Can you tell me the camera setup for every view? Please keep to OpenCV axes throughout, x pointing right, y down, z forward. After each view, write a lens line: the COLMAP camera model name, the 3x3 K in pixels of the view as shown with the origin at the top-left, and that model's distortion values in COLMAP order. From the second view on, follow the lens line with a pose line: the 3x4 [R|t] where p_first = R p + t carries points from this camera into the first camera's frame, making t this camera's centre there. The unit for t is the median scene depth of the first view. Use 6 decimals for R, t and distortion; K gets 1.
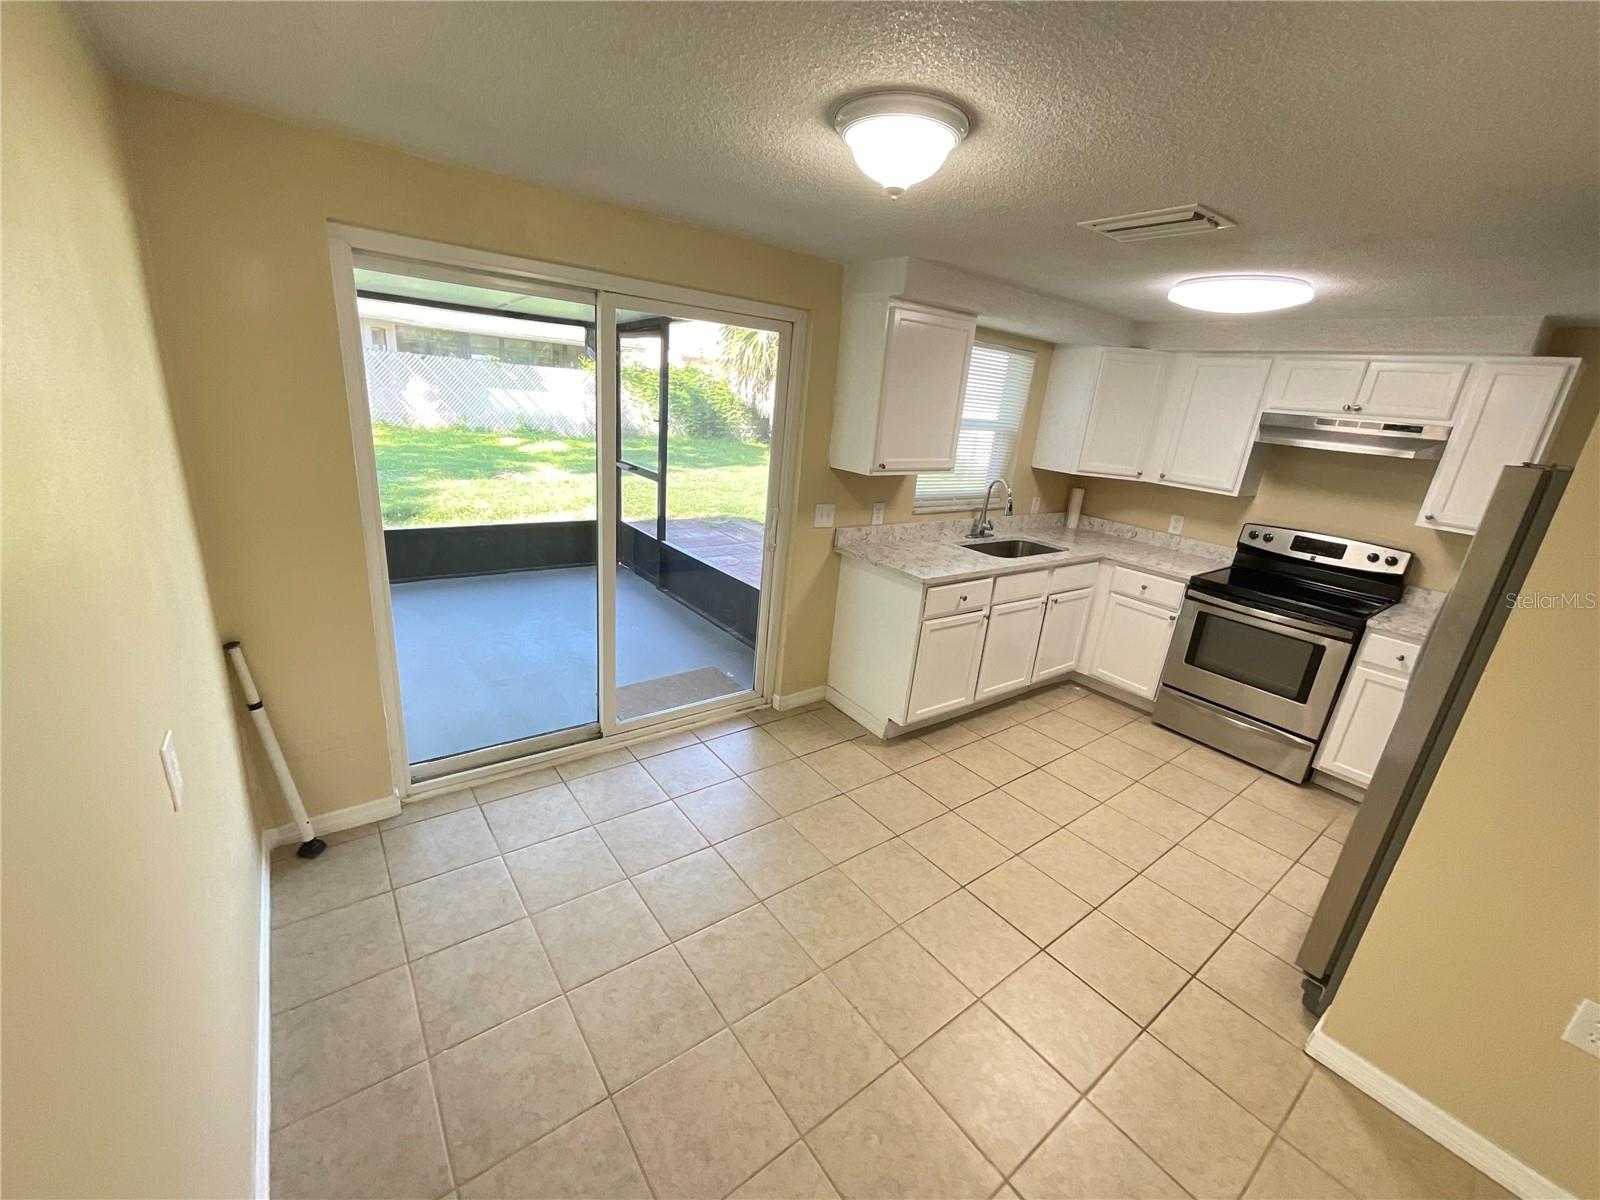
lens RADIAL K [[651.1, 0, 797.7], [0, 651.1, 599.5], [0, 0, 1]] dist [-0.000027, 0.000656]
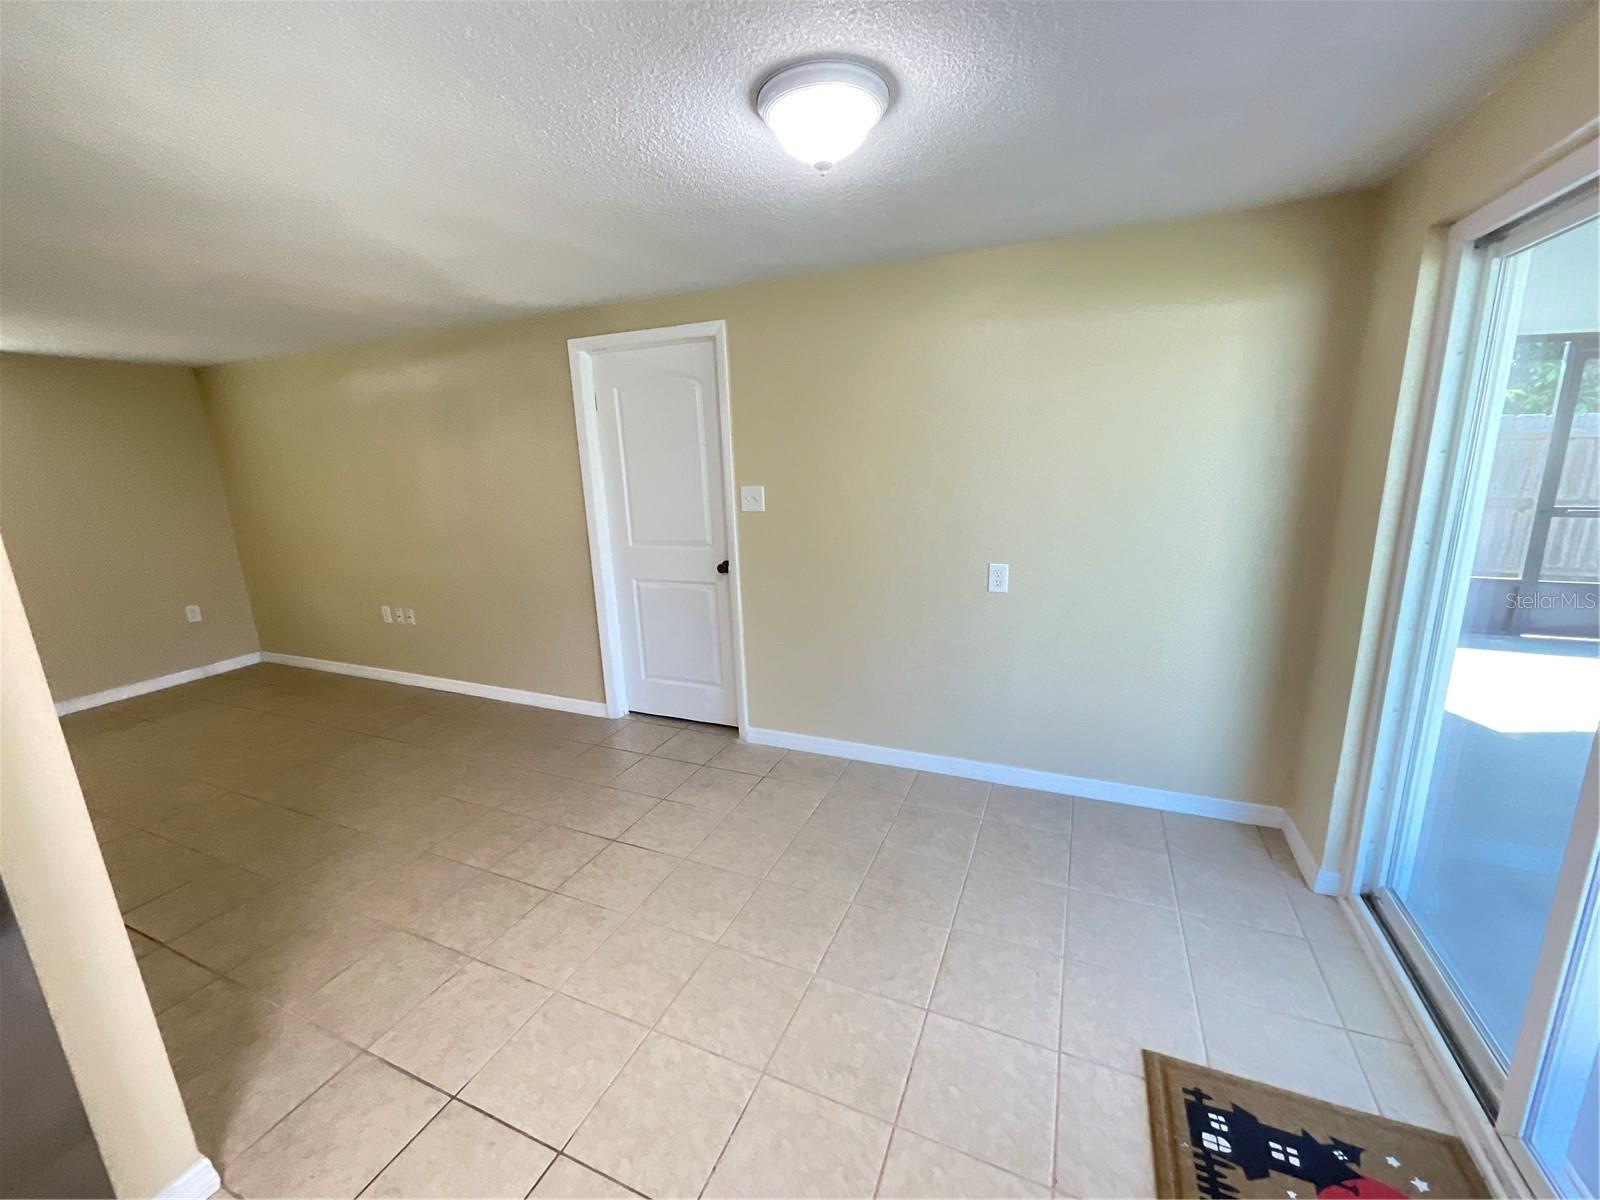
lens RADIAL K [[651.1, 0, 802.1], [0, 651.1, 600.1], [0, 0, 1]] dist [-0.000027, 0.000656]
pose [[-0.869040, 0.051577, -0.492045, 0.292572], [-0.192925, 0.880489, 0.433035, -0.192885], [0.455575, 0.471253, -0.755230, 0.858745]]
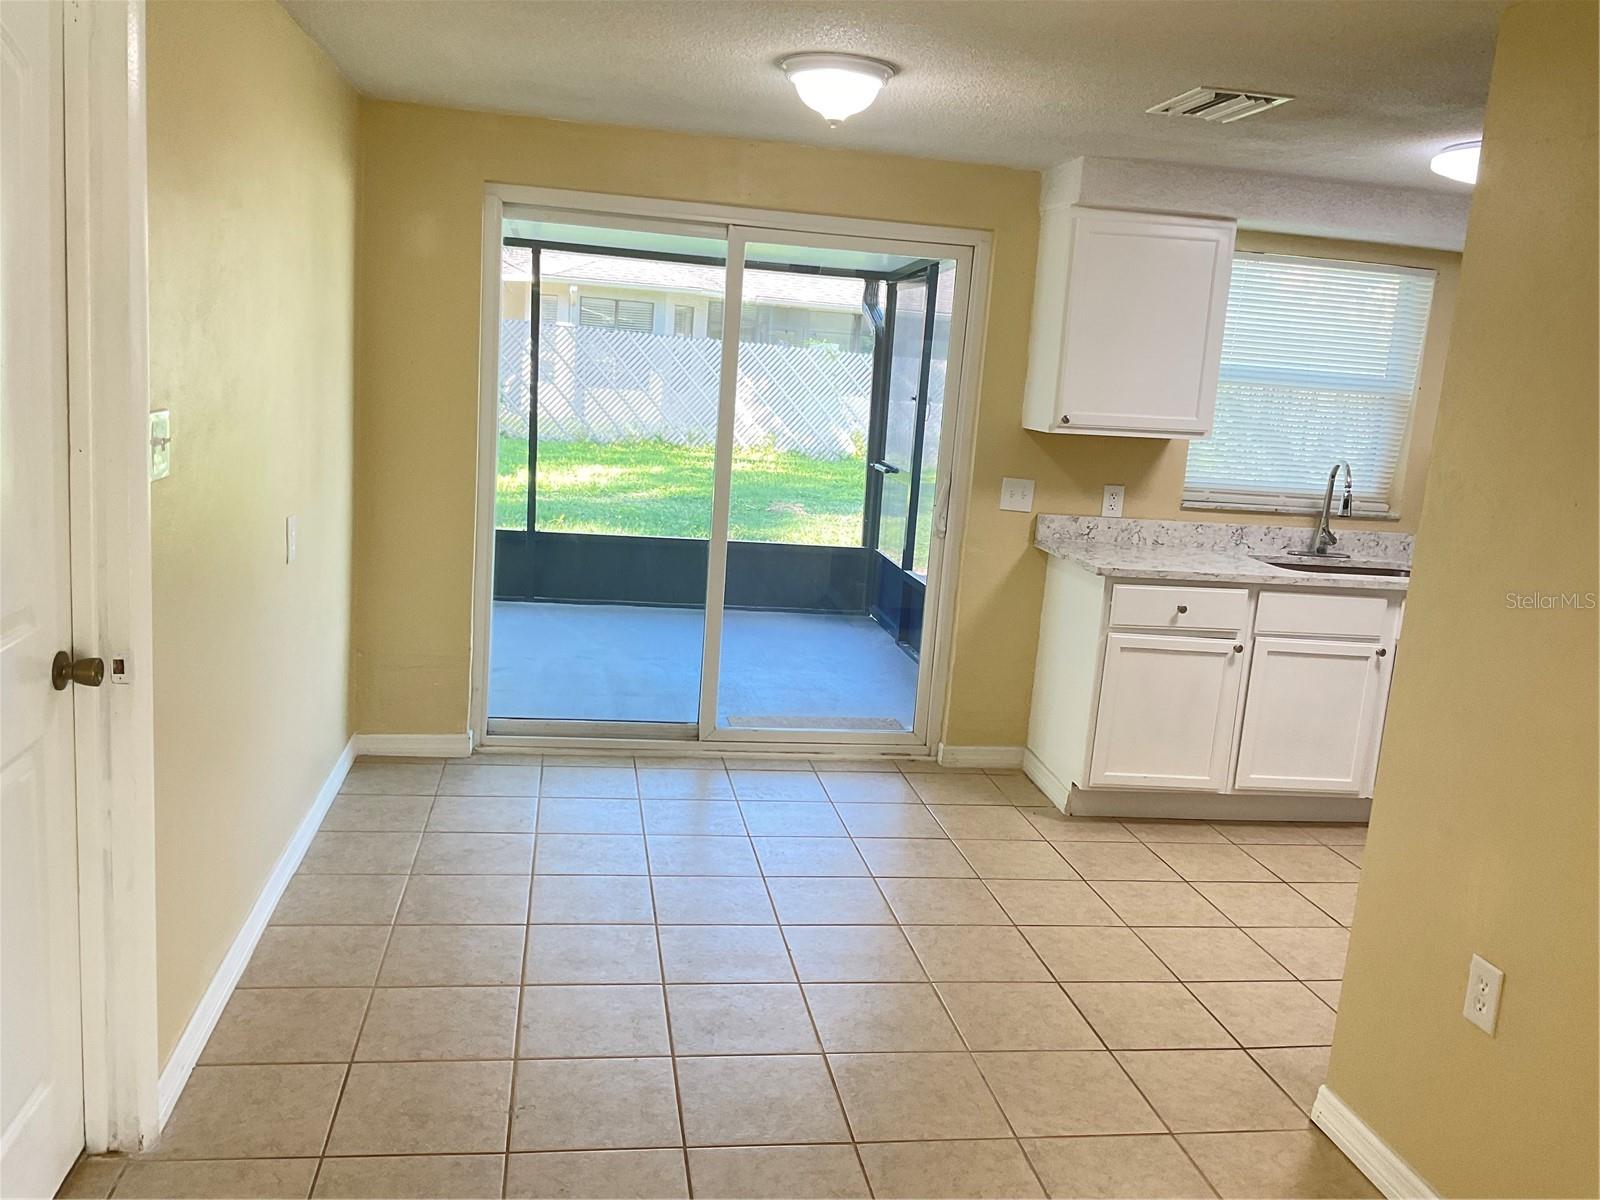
lens RADIAL K [[1313.5, 0, 802.8], [0, 1313.5, 597.9], [0, 0, 1]] dist [0.038877, -0.014454]
pose [[0.888427, 0.060625, -0.454998, 0.505972], [-0.136002, 0.981498, -0.134780, 0.217160], [0.438408, 0.181623, 0.880234, -0.386798]]
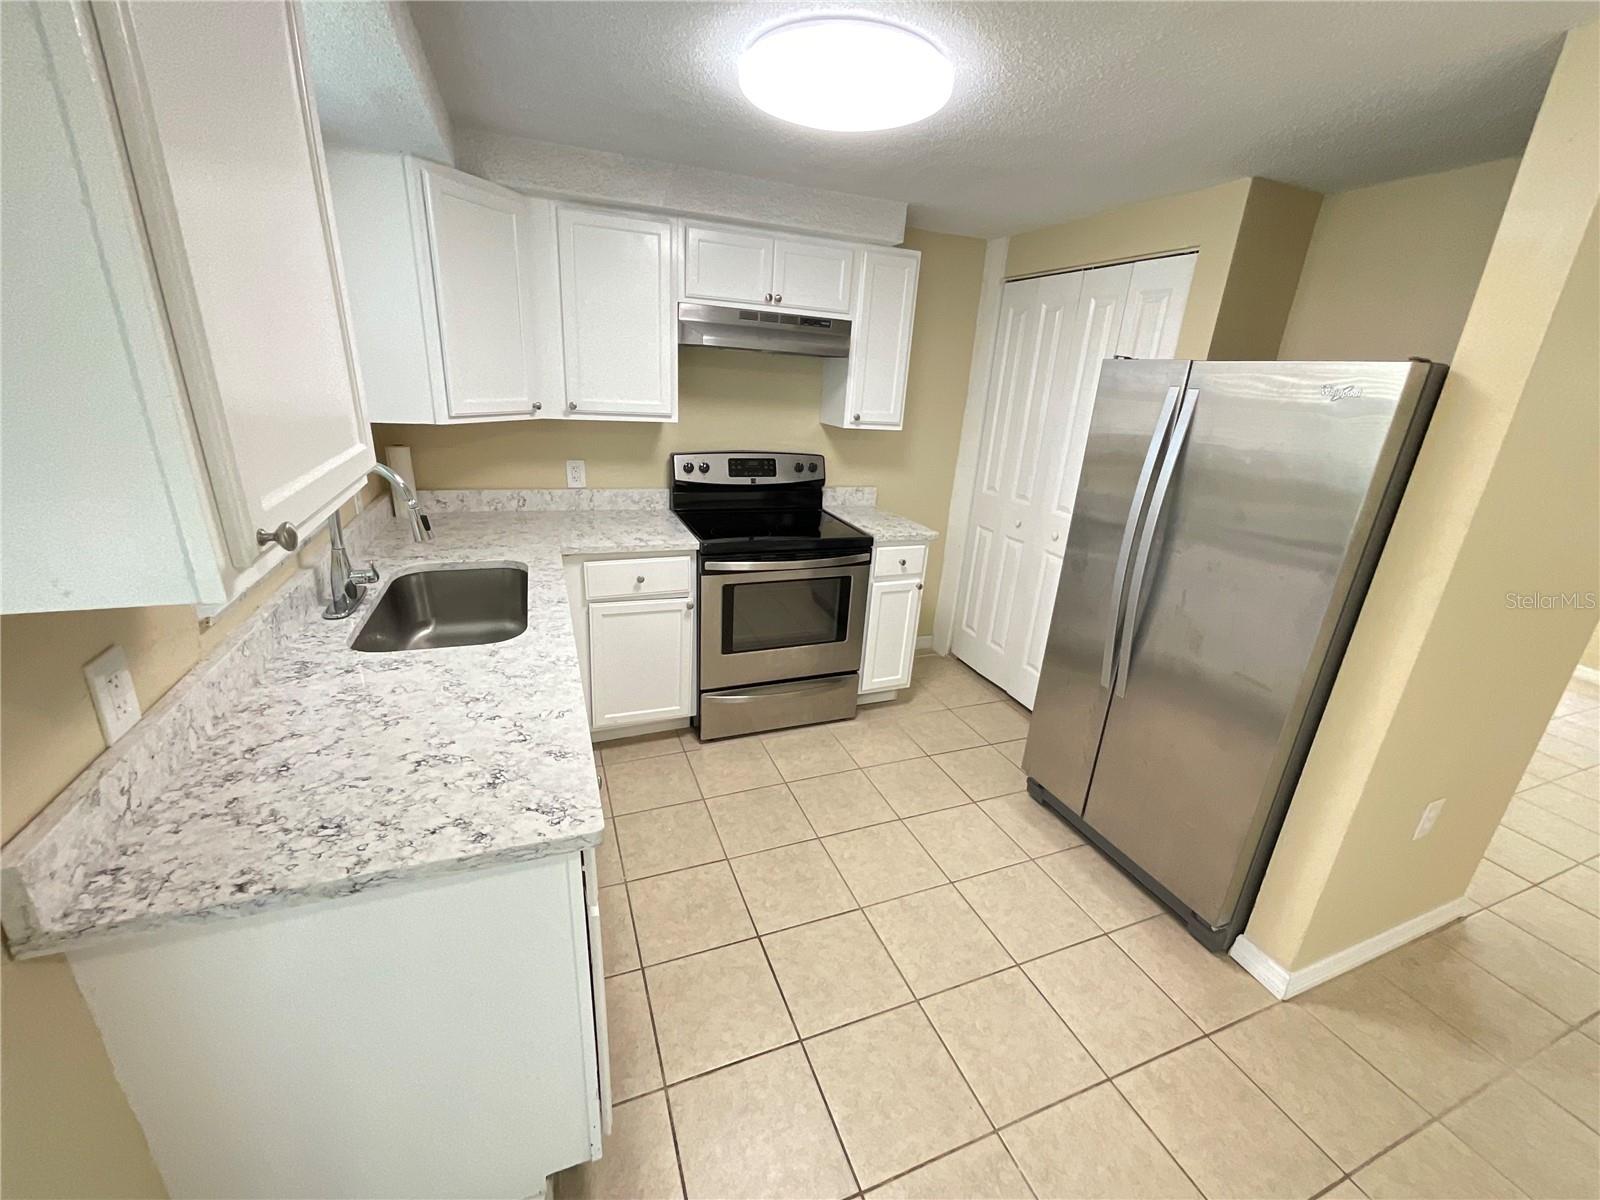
lens RADIAL K [[651.1, 0, 803.1], [0, 651.1, 601.9], [0, 0, 1]] dist [-0.000027, 0.000656]
pose [[0.268348, -0.390770, 0.880505, -0.018486], [0.261365, 0.909278, 0.323885, -0.189040], [-0.927188, 0.143219, 0.346137, 0.691854]]
